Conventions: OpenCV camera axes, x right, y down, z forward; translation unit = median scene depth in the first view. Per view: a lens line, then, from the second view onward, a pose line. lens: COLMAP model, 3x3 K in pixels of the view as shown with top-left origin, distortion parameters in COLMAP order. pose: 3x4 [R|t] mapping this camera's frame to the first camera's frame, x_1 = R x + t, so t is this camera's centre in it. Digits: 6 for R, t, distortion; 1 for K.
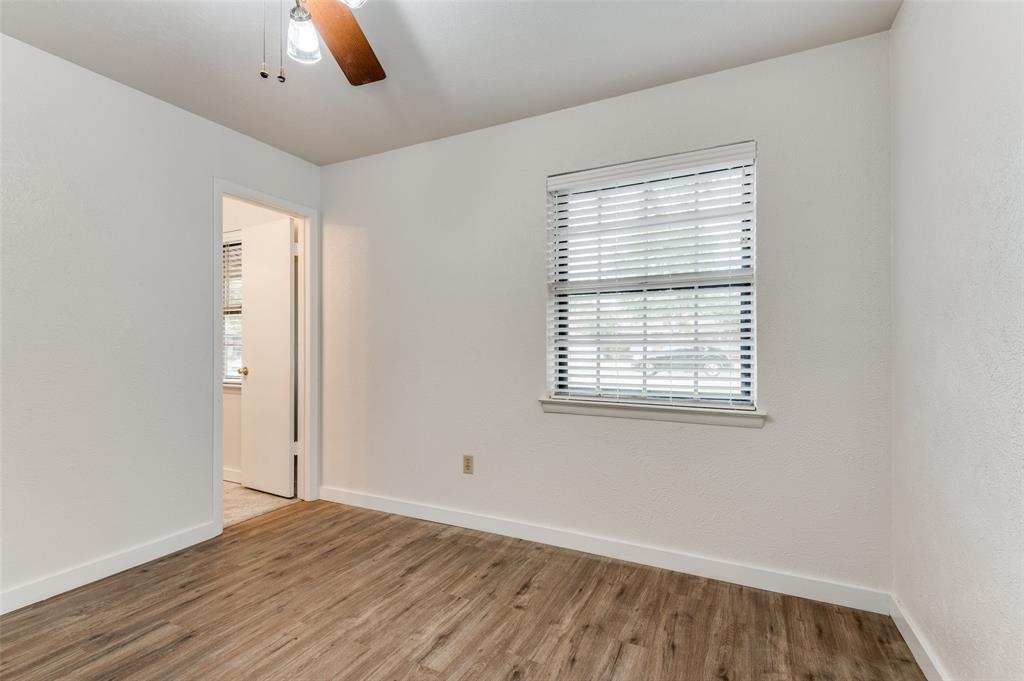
lens RADIAL K [[467.2, 0, 513.3], [0, 467.2, 345.5], [0, 0, 1]] dist [0.030332, -0.017845]
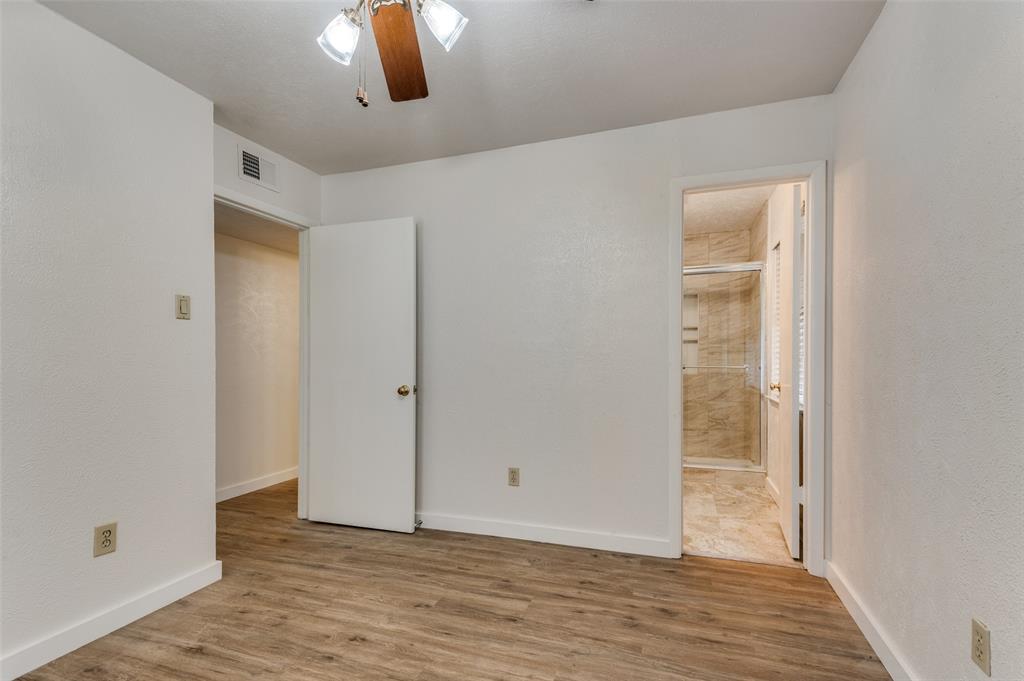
lens RADIAL K [[467.2, 0, 513.3], [0, 467.2, 345.5], [0, 0, 1]] dist [0.030332, -0.017845]
pose [[0.139144, -0.022952, -0.990006, 0.316802], [0.002509, 0.999736, -0.022825, -0.007380], [0.990269, 0.000692, 0.139165, 0.613473]]
